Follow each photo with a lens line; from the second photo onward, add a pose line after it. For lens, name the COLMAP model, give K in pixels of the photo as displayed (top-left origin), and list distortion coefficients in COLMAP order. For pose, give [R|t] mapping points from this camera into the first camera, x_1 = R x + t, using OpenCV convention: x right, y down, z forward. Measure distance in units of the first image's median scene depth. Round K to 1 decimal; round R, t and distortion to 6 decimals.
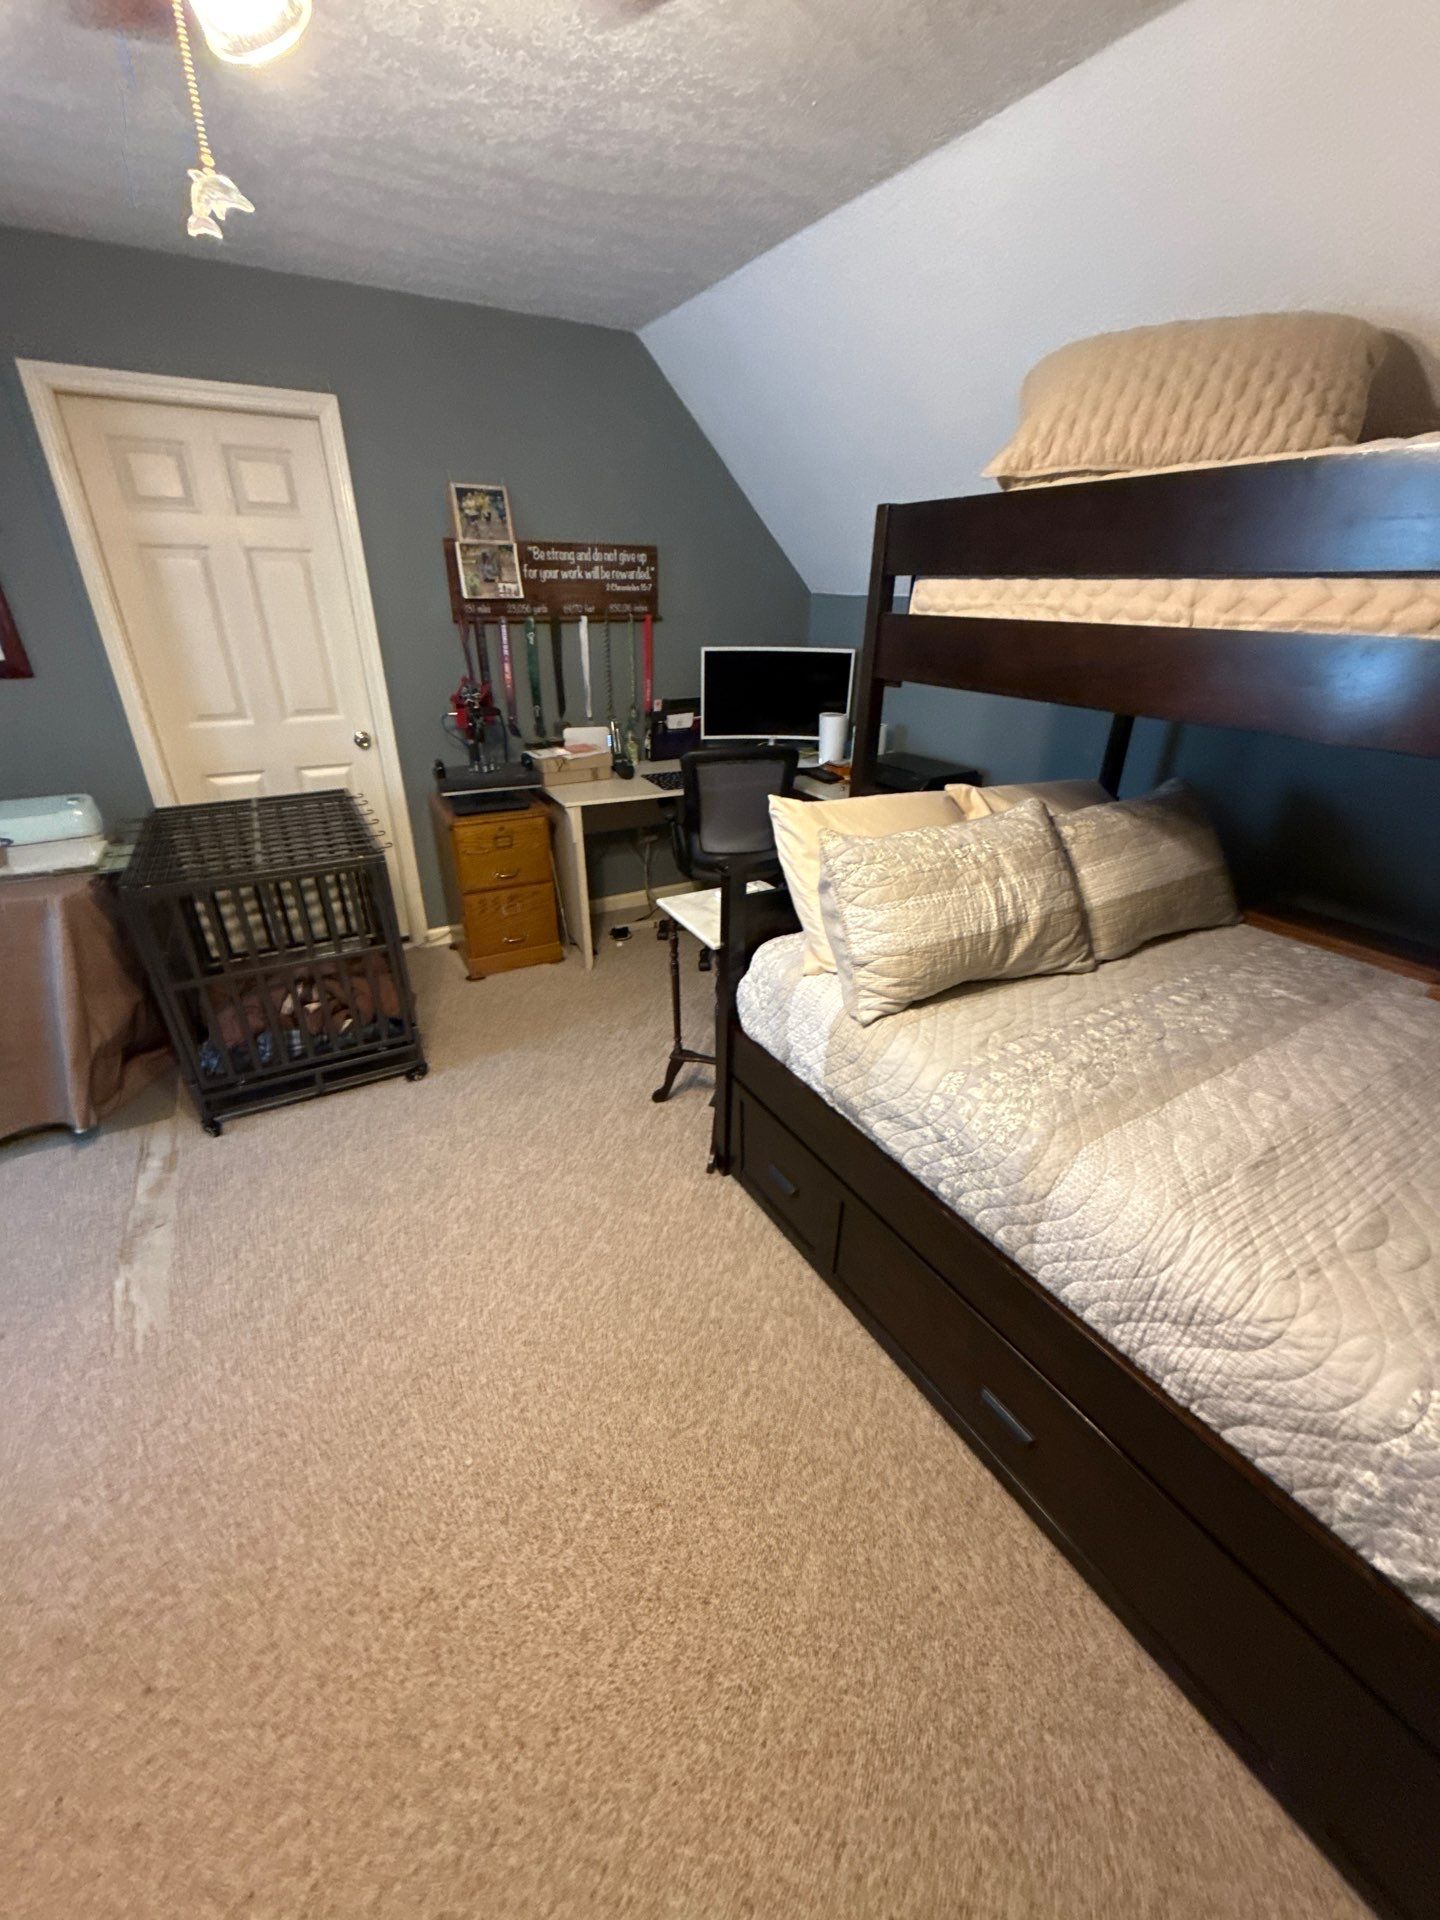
lens RADIAL K [[773.2, 0, 716.7], [0, 773.2, 964.7], [0, 0, 1]] dist [-0.000927, -0.000201]
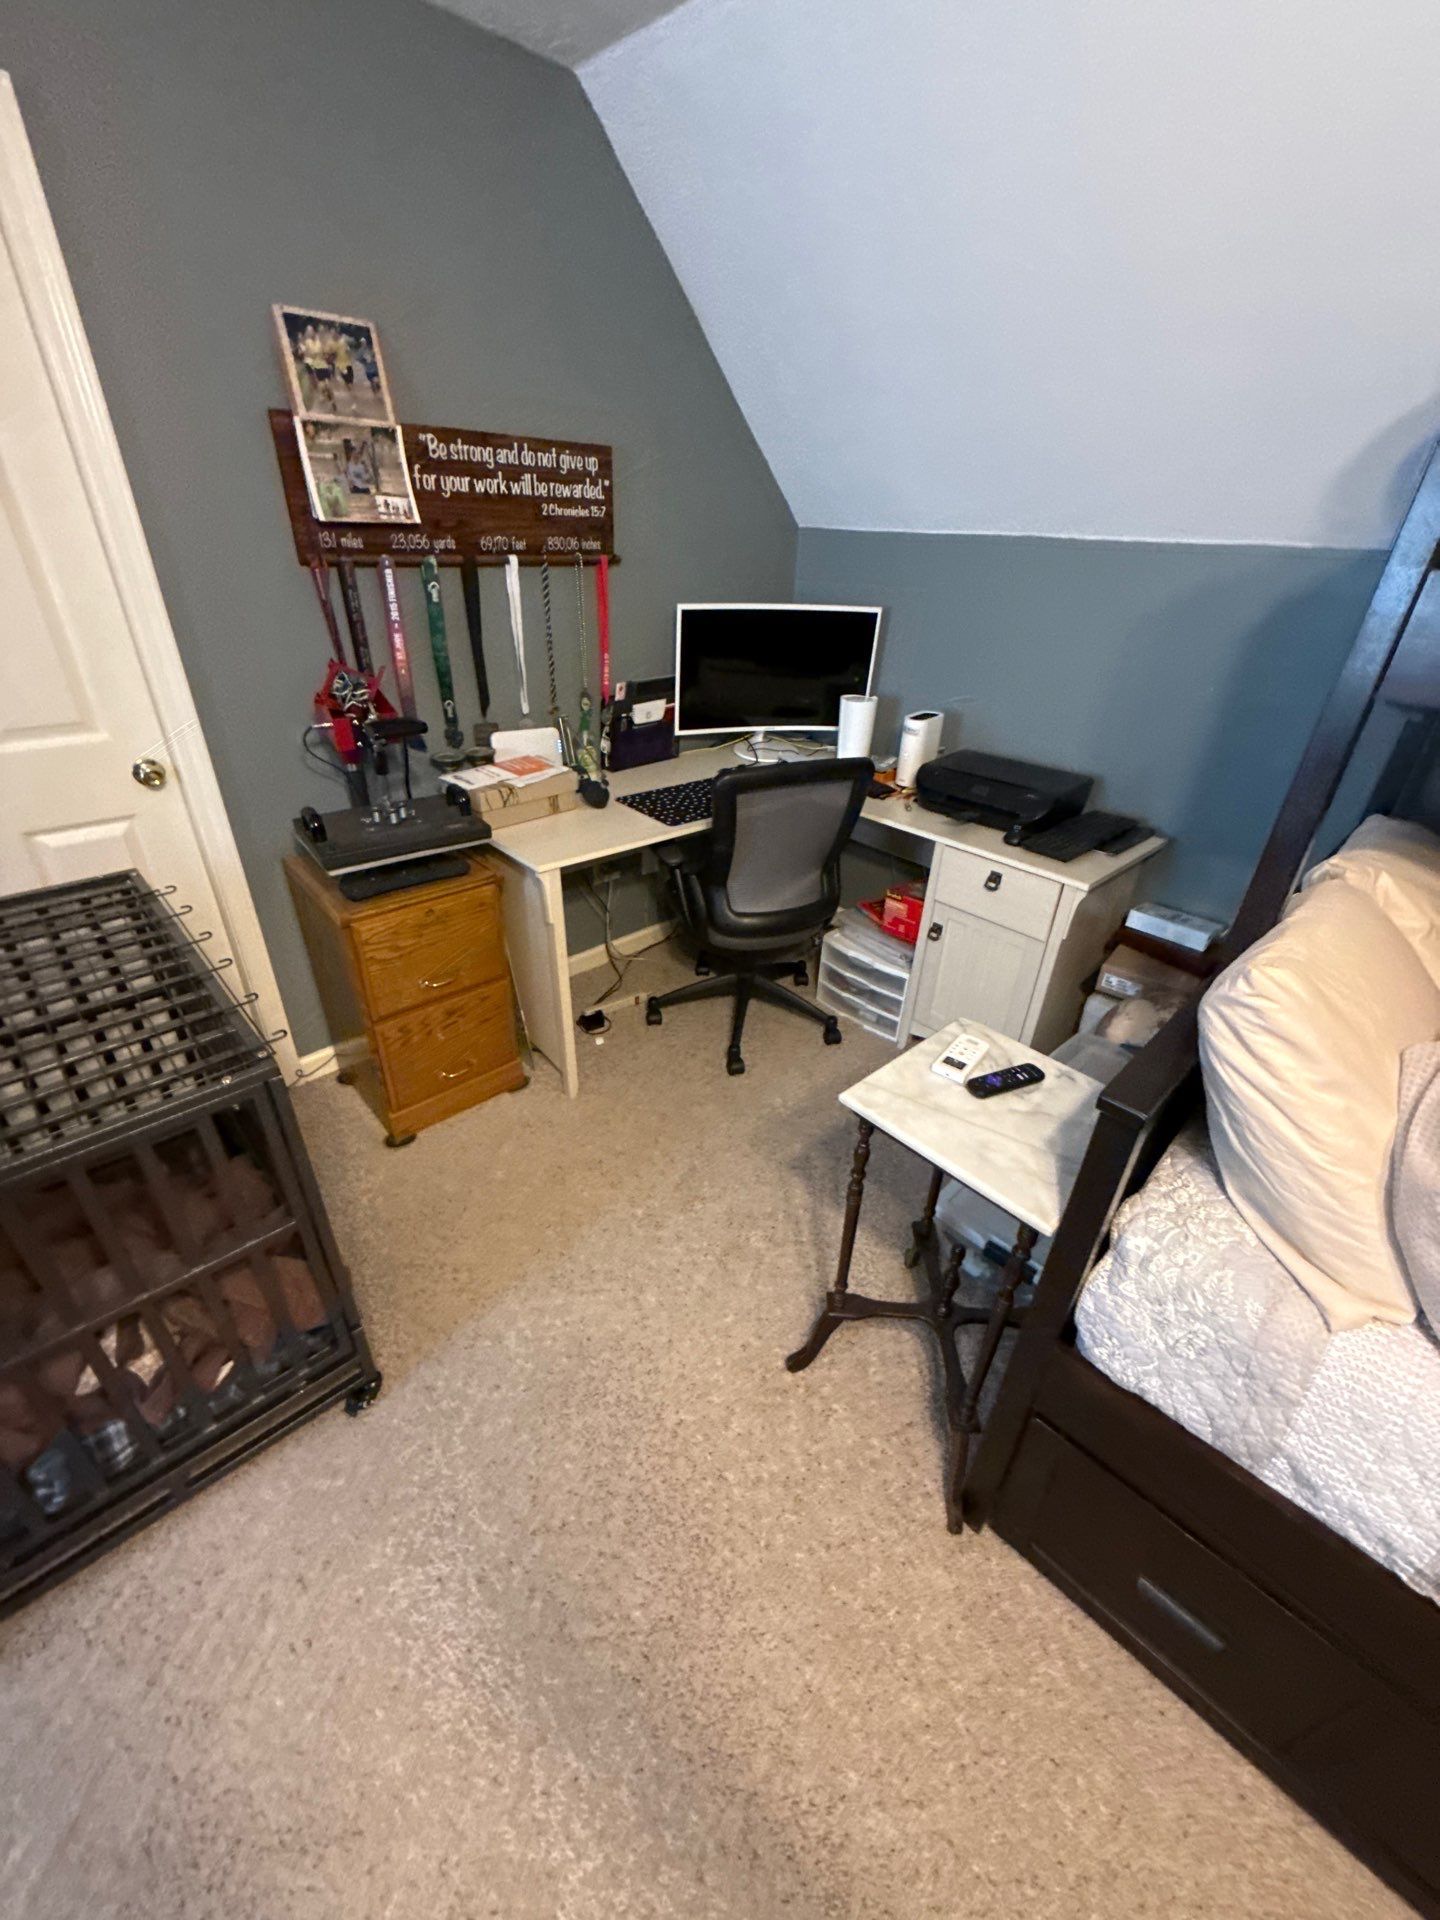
lens RADIAL K [[773.2, 0, 716.7], [0, 773.2, 964.7], [0, 0, 1]] dist [-0.000927, -0.000201]
pose [[0.970342, -0.101681, 0.219310, -0.187121], [0.087469, 0.993445, 0.073593, -0.152925], [-0.225355, -0.052228, 0.972876, 0.335729]]
